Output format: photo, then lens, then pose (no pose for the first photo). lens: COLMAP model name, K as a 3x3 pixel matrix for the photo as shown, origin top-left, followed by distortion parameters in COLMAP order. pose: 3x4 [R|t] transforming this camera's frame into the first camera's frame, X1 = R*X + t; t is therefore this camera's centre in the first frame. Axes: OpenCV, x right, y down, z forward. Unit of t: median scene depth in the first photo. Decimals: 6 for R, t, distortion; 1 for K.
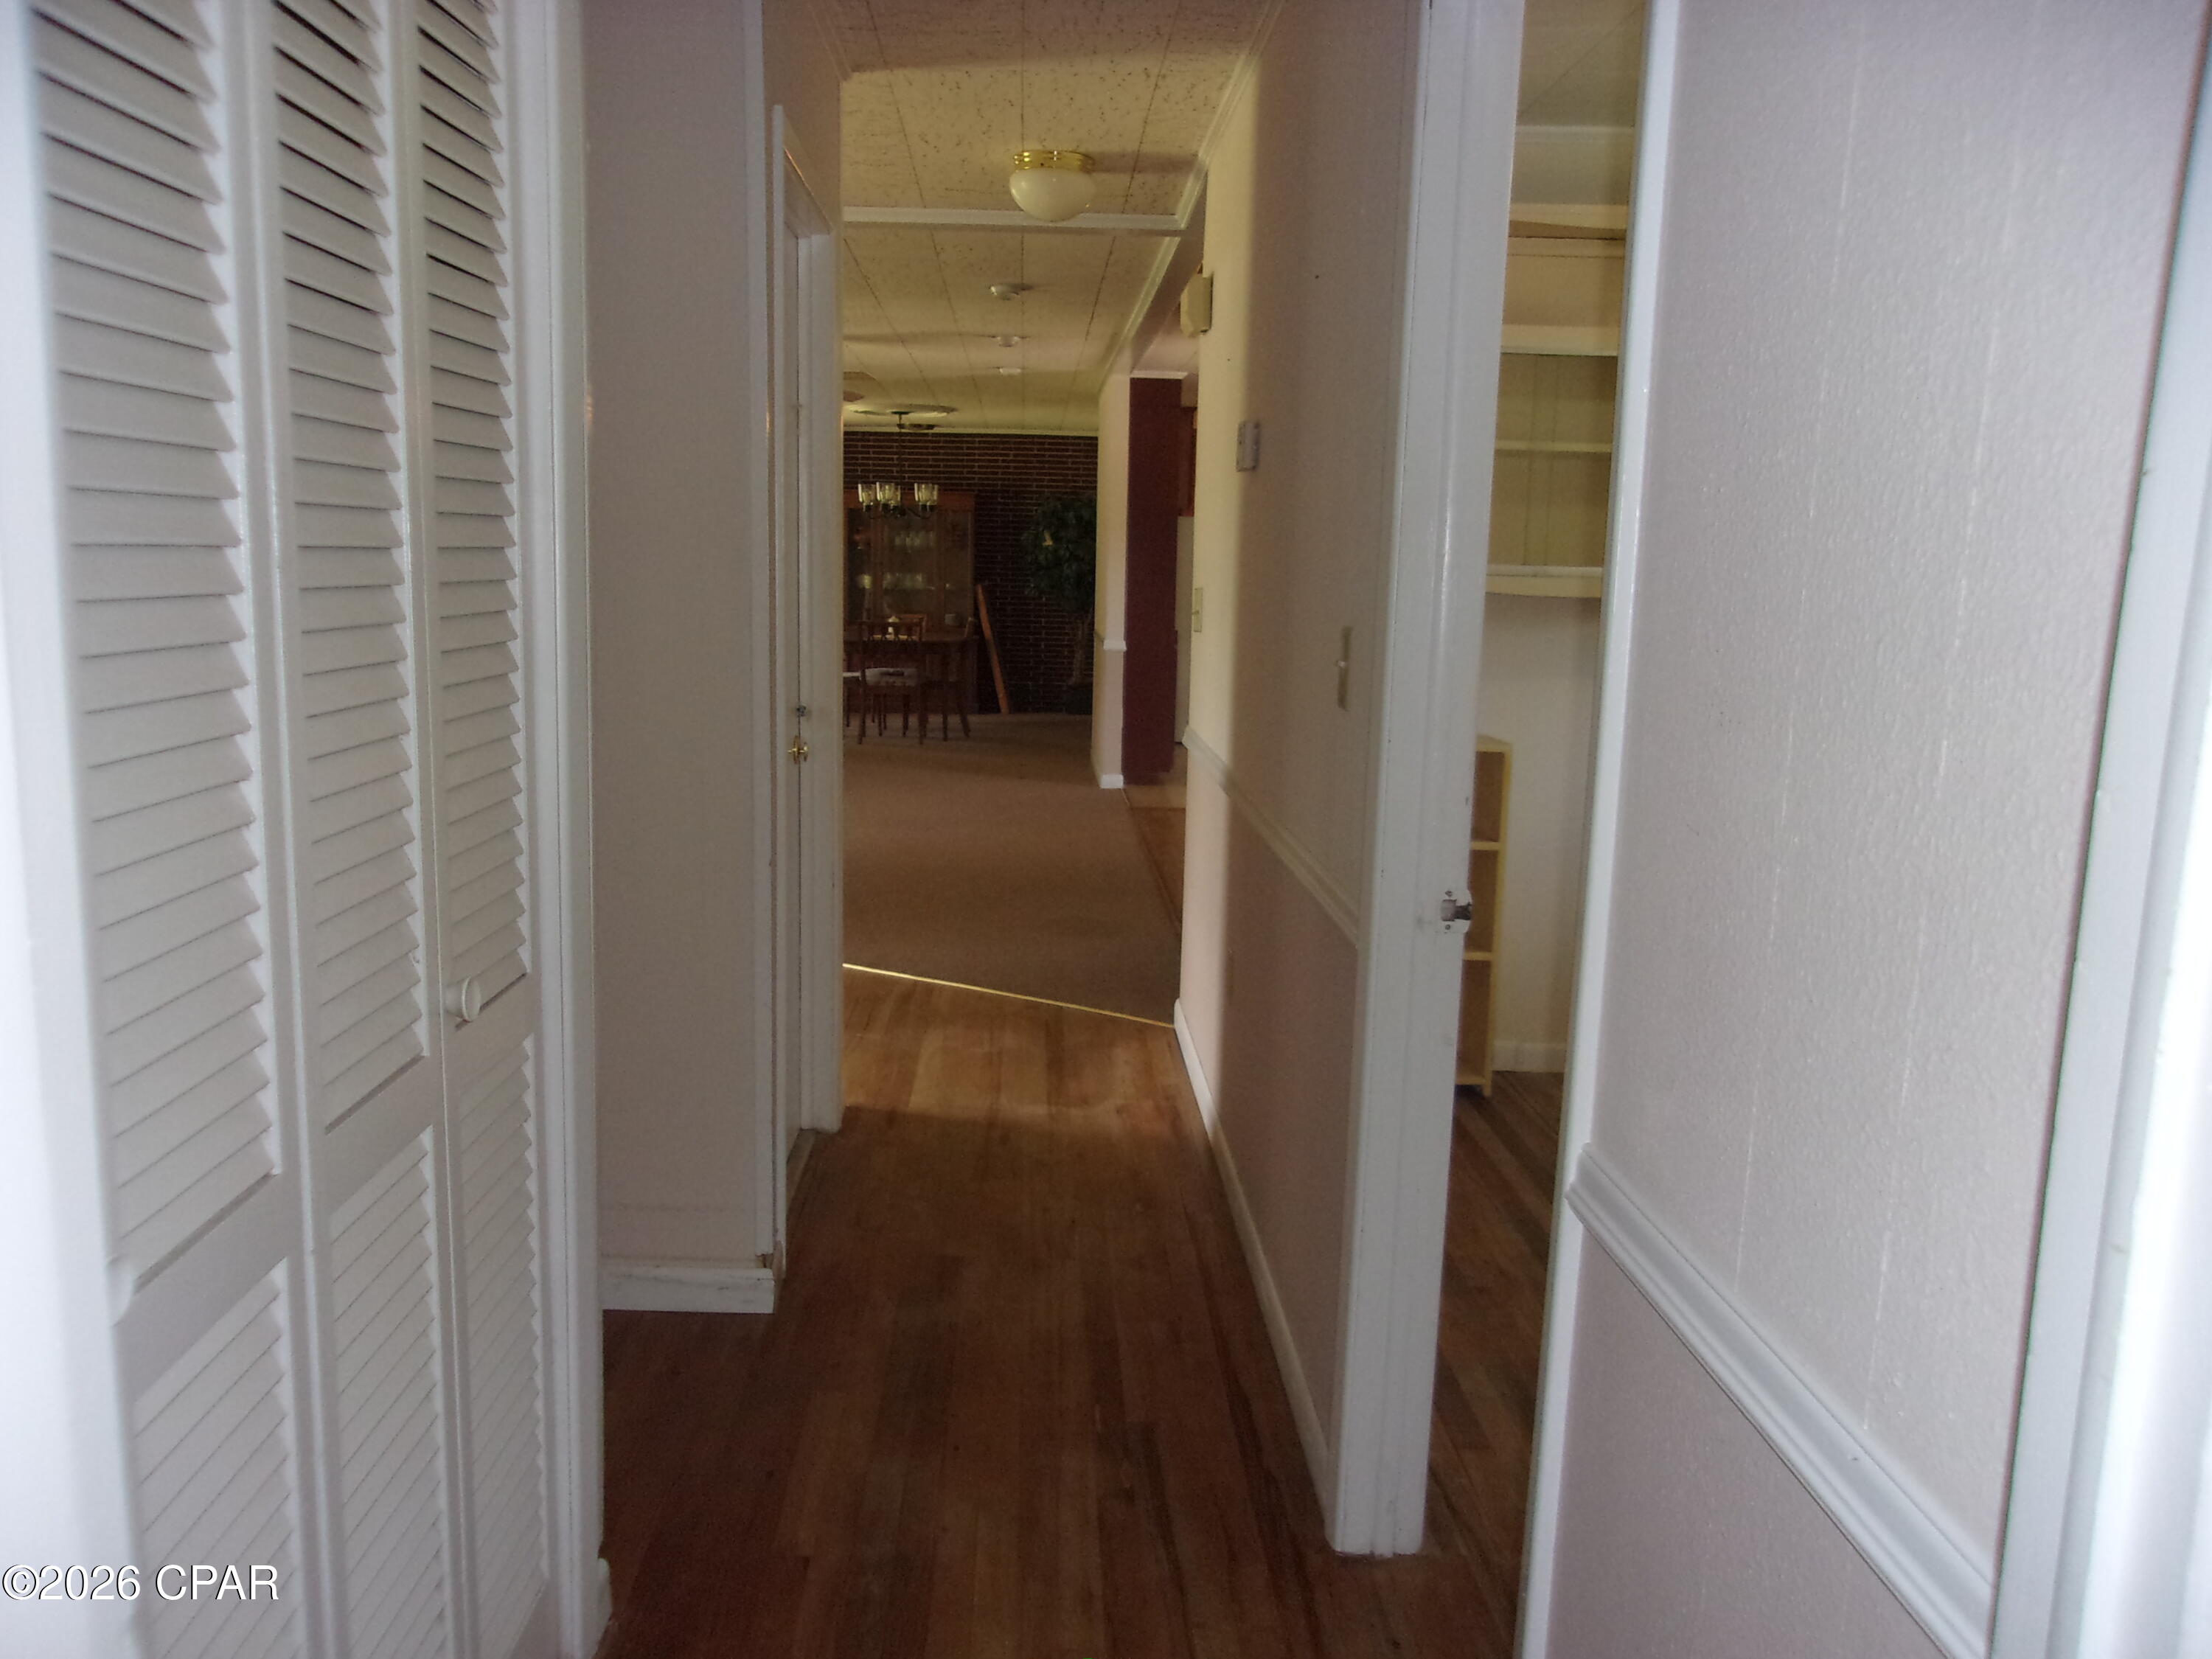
lens RADIAL K [[1736.2, 0, 1106.0], [0, 1736.2, 829.5], [0, 0, 1]] dist [-0.001776, 0.009792]
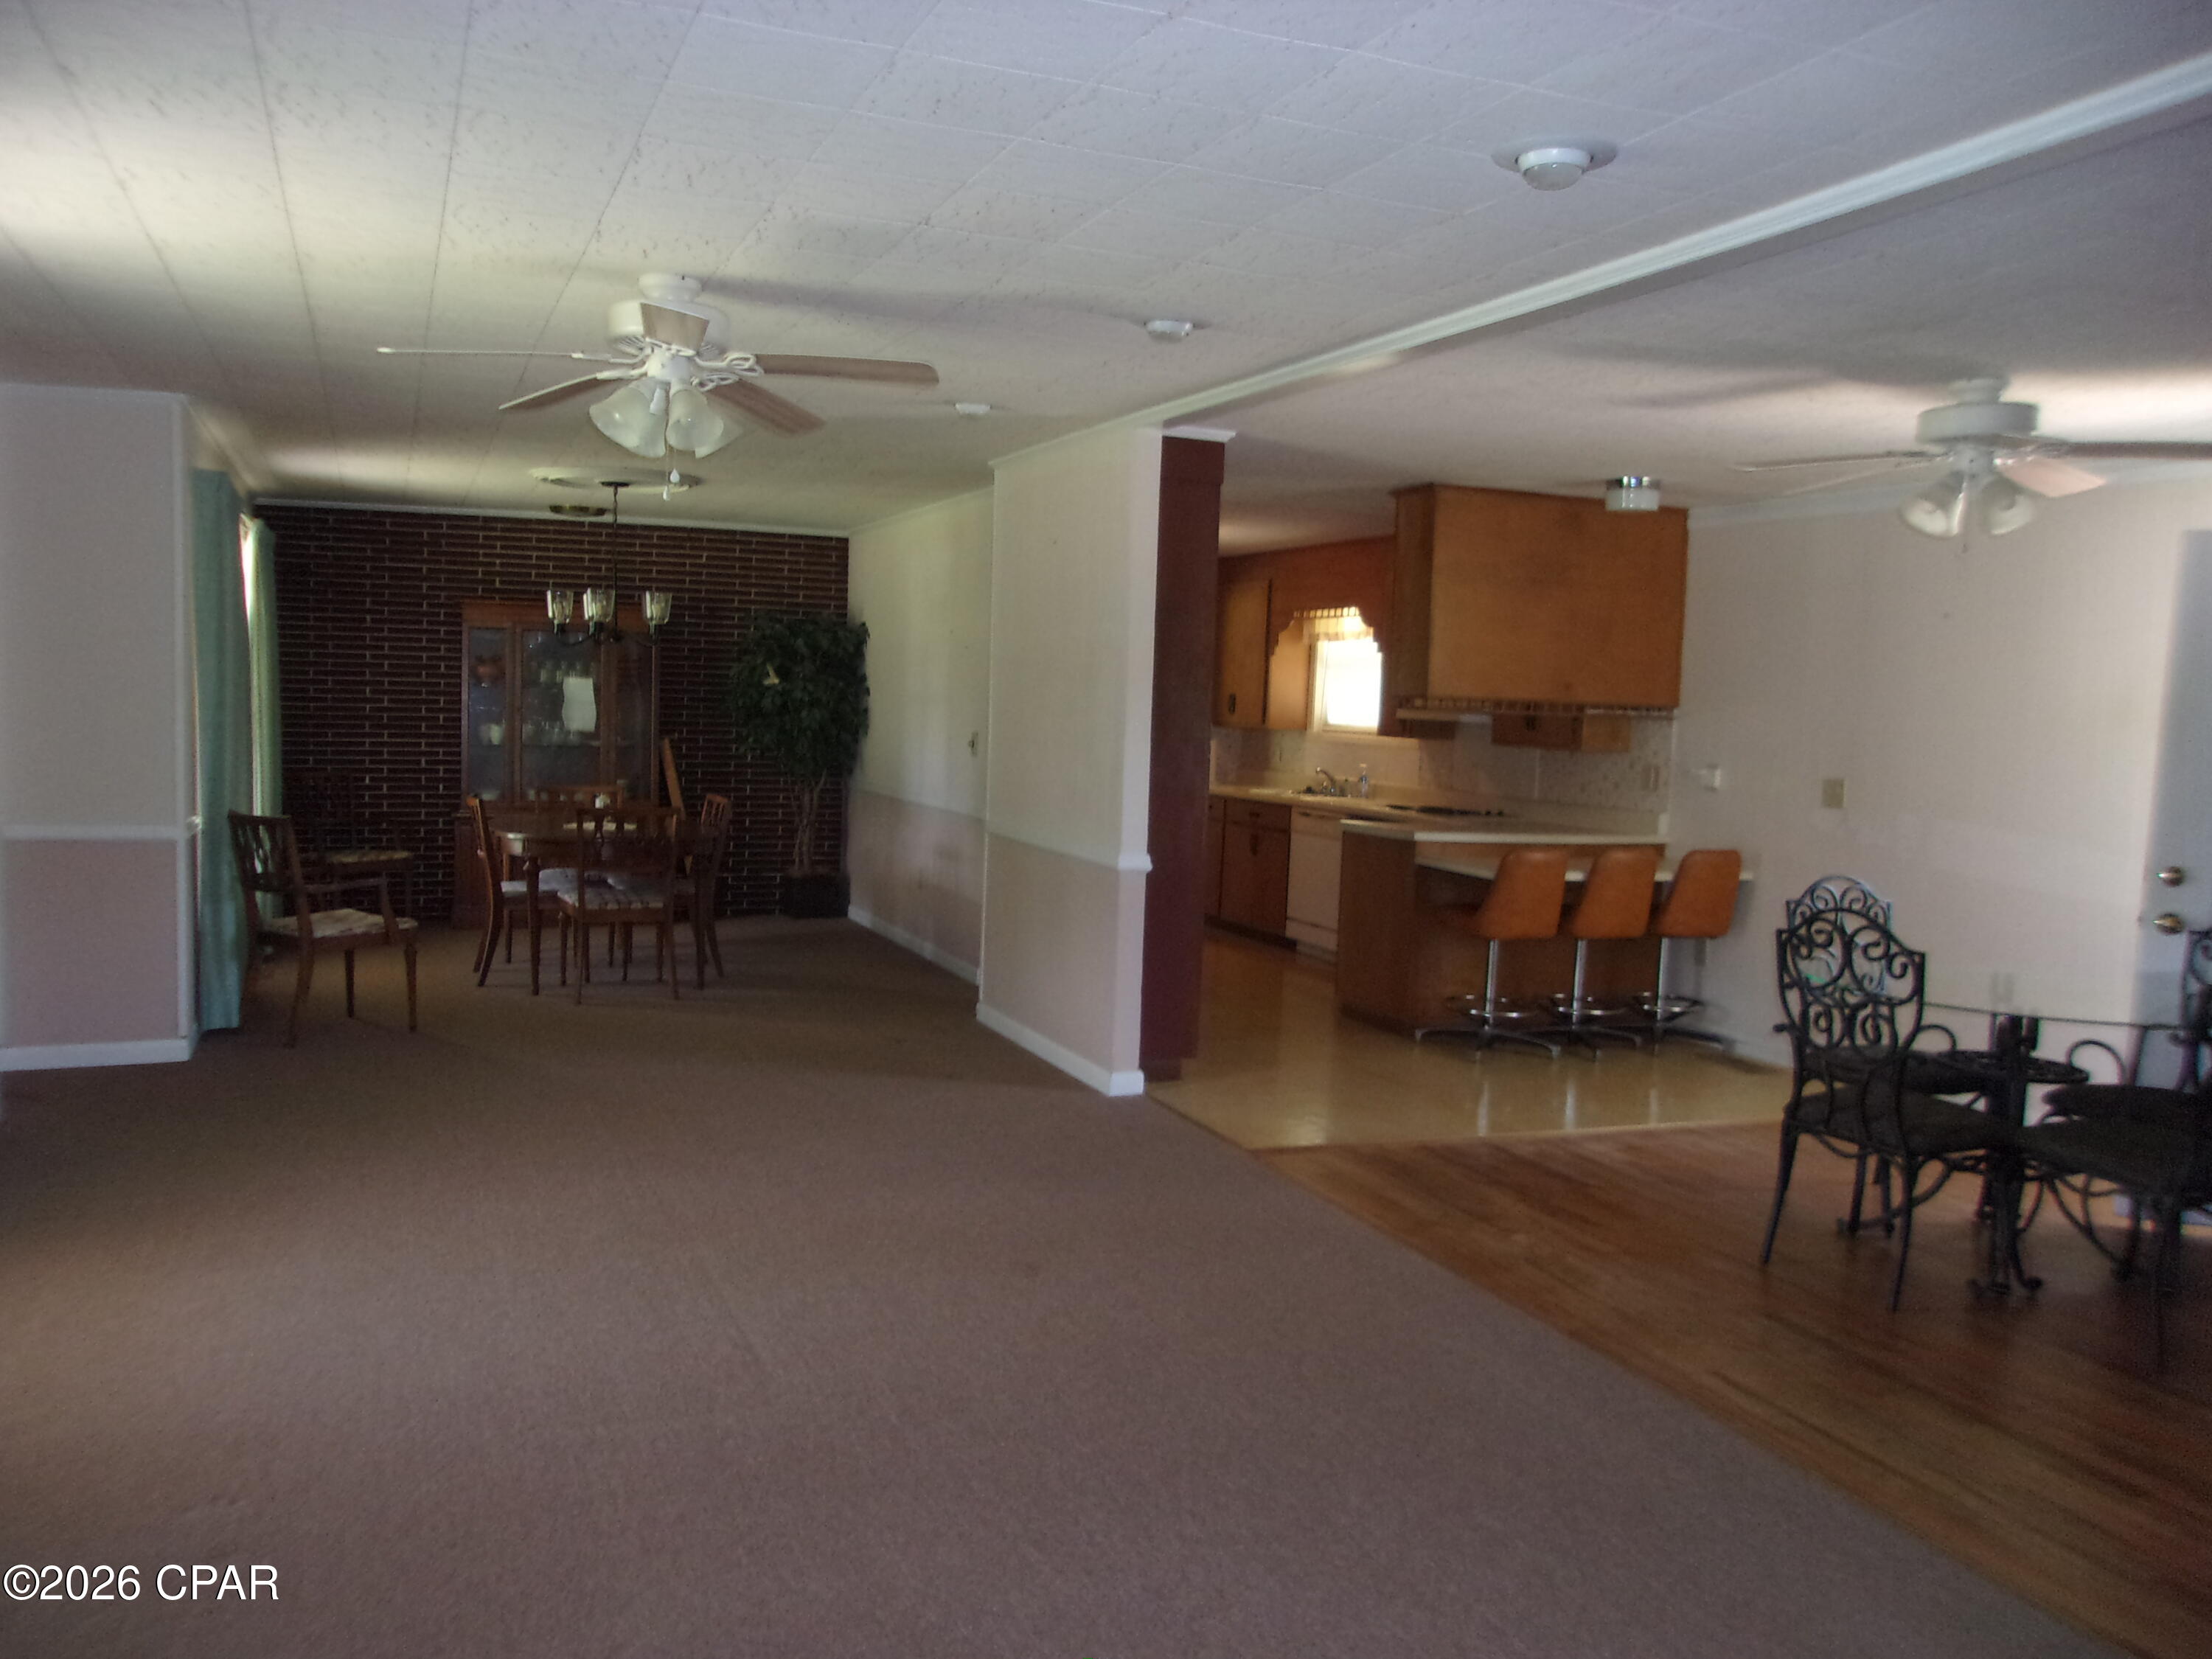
lens RADIAL K [[1742.9, 0, 1106.4], [0, 1742.9, 850.6], [0, 0, 1]] dist [-0.118362, 0.265402]
pose [[0.938952, -0.021466, 0.343379, -0.166451], [0.040618, 0.997988, -0.048681, -0.062757], [-0.341643, 0.059656, 0.937935, 0.330128]]
